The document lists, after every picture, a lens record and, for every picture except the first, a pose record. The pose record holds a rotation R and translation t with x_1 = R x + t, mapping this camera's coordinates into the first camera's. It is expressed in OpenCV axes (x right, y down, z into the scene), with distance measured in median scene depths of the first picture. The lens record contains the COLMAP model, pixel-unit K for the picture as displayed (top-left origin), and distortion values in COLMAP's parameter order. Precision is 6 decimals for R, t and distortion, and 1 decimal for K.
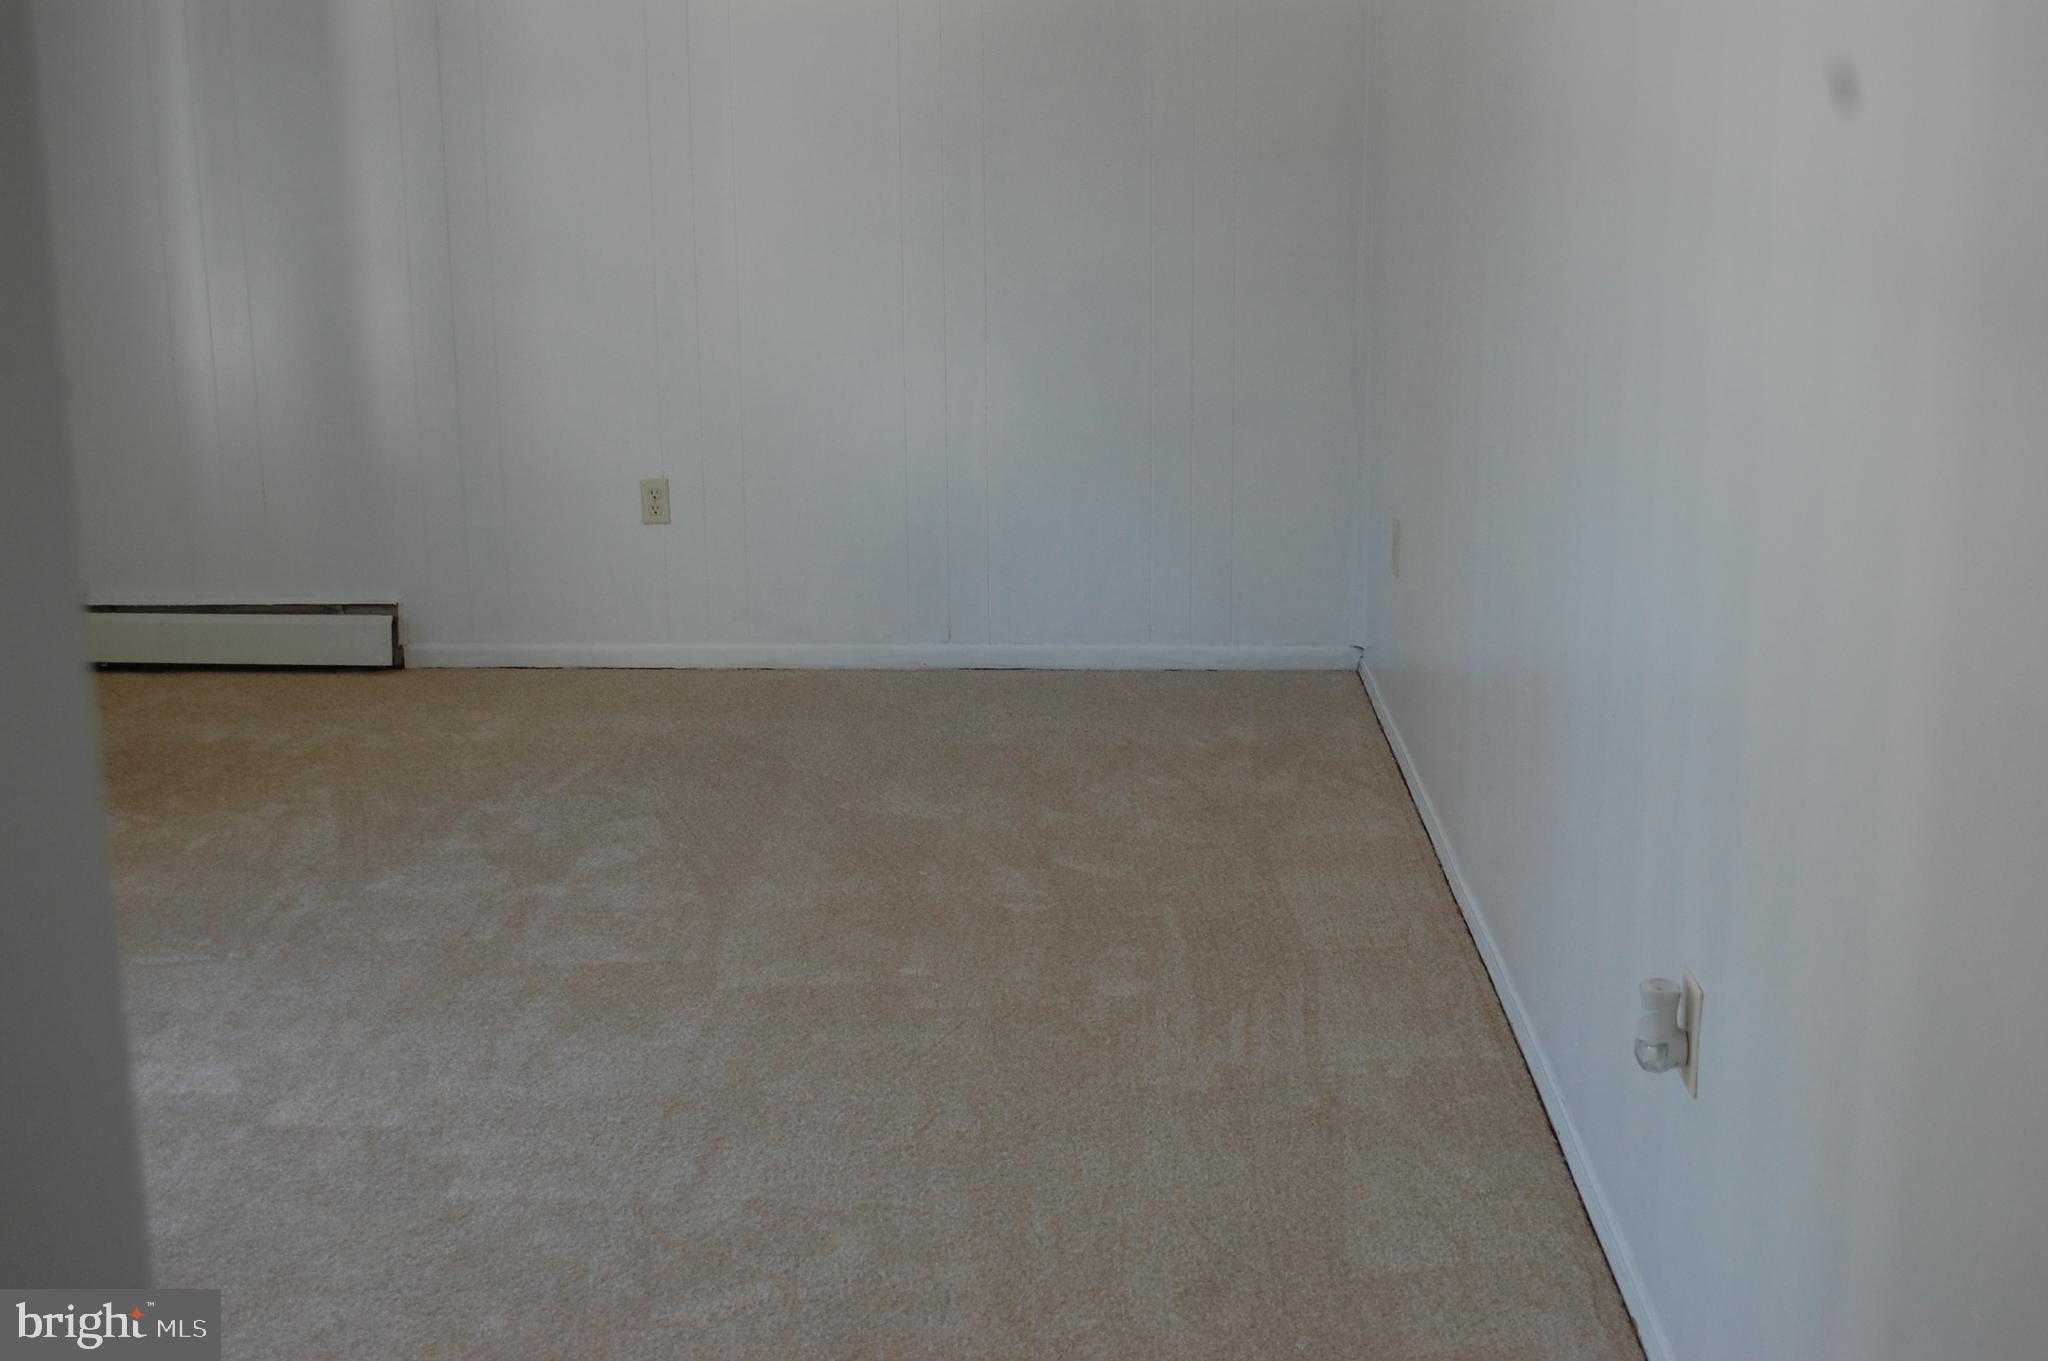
lens RADIAL K [[2548.8, 0, 1024.1], [0, 2548.8, 682.4], [0, 0, 1]] dist [-0.069059, 0.000000]
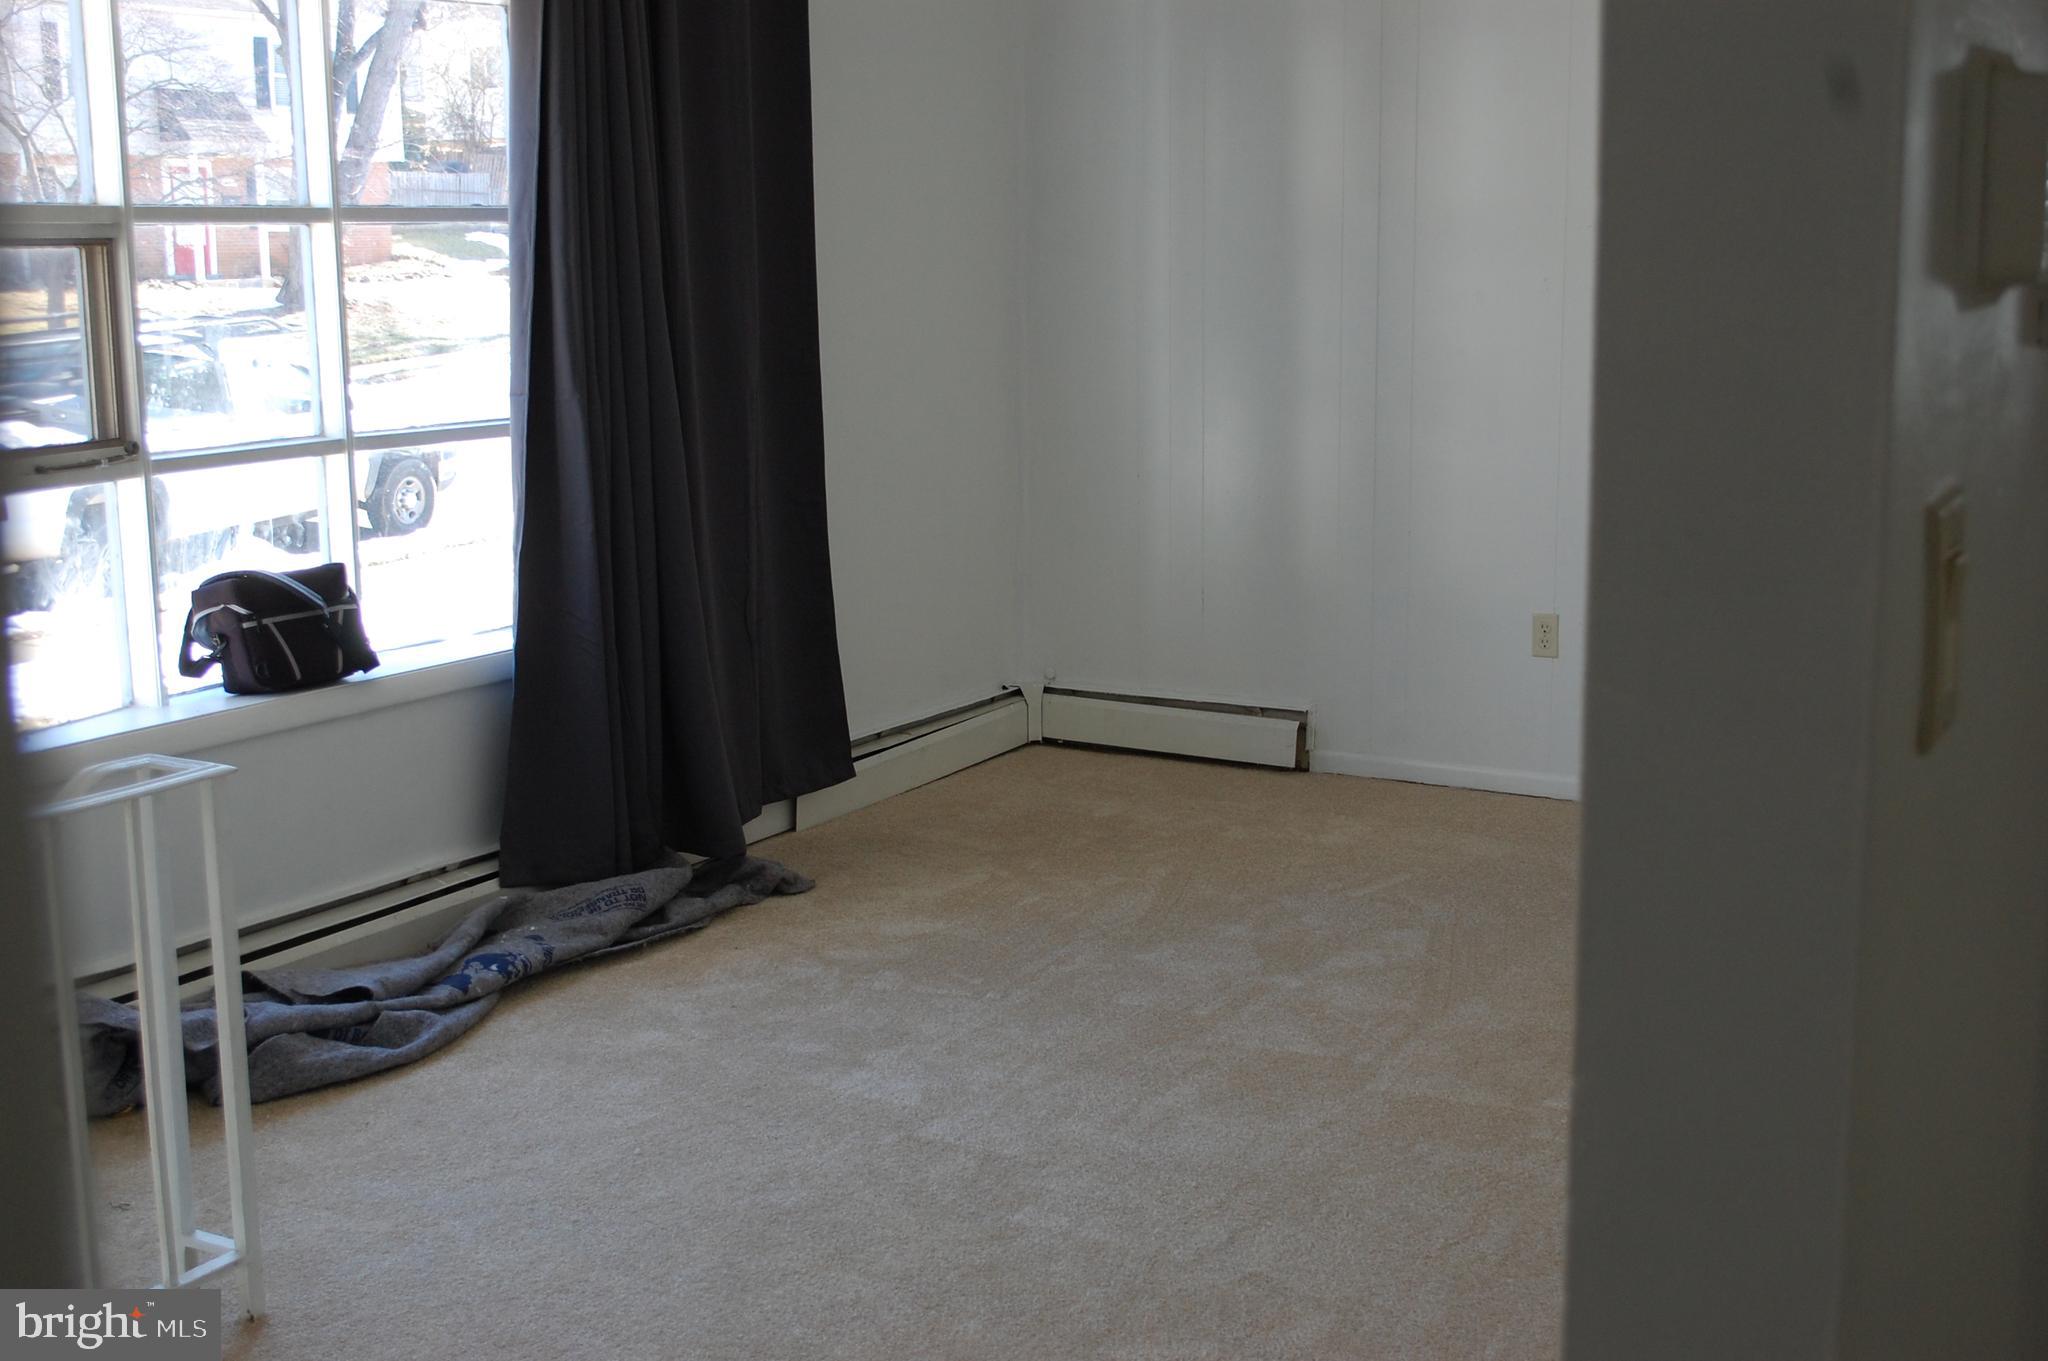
lens RADIAL K [[2548.8, 0, 1024.0], [0, 2548.8, 679.4], [0, 0, 1]] dist [-0.069059, 0.000000]
pose [[0.866941, 0.084054, -0.491272, 0.196789], [-0.108812, 0.993819, -0.021983, -0.008173], [0.486387, 0.072514, 0.870729, -0.004300]]
